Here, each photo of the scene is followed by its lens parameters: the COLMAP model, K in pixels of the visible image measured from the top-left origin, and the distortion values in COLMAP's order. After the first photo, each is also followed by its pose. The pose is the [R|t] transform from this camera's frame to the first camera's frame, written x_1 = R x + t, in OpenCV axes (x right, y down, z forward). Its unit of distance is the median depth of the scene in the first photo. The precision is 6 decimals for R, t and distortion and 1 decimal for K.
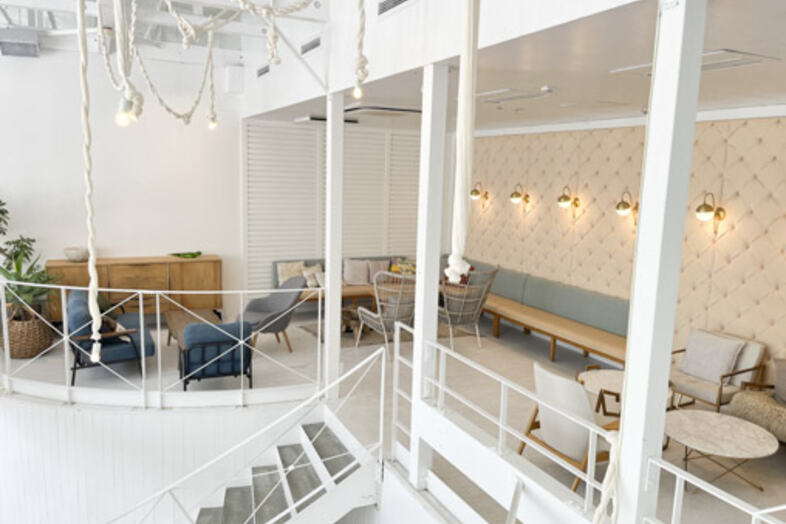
lens RADIAL K [[598.2, 0, 392.5], [0, 598.2, 262.9], [0, 0, 1]] dist [0.041536, -0.029899]
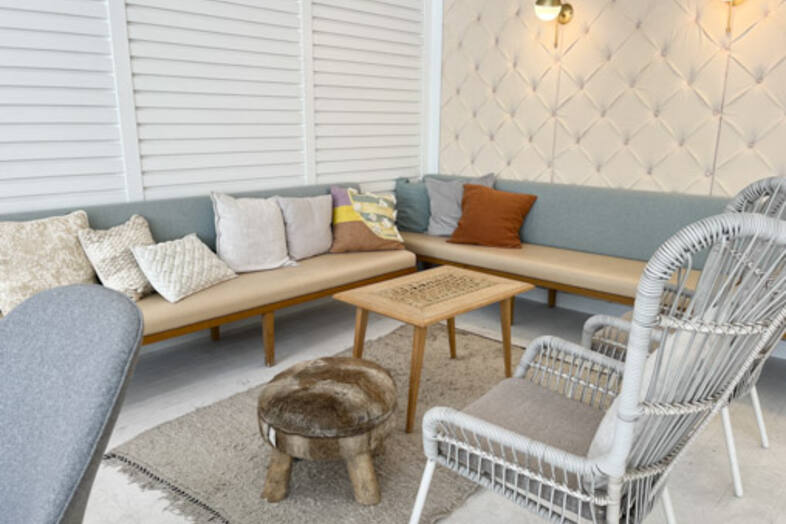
lens RADIAL K [[598.2, 0, 392.2], [0, 598.2, 267.0], [0, 0, 1]] dist [0.041536, -0.029899]
pose [[0.937549, -0.107250, 0.330907, -0.105683], [0.073887, 0.990975, 0.111843, 0.002214], [-0.339916, -0.080409, 0.937012, 0.657726]]
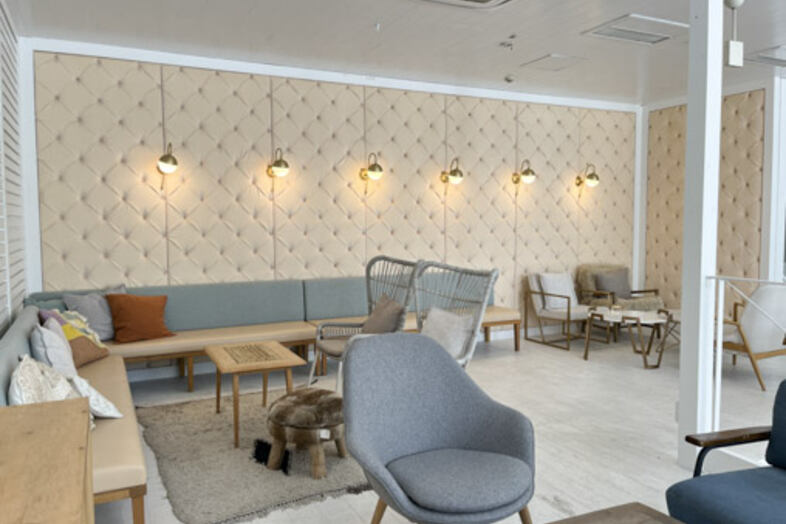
lens RADIAL K [[598.2, 0, 388.5], [0, 598.2, 260.2], [0, 0, 1]] dist [0.041536, -0.029899]
pose [[0.002770, -0.096919, 0.995288, -0.428055], [0.154273, 0.983418, 0.095334, -0.047989], [-0.988024, 0.153283, 0.017676, 0.806932]]
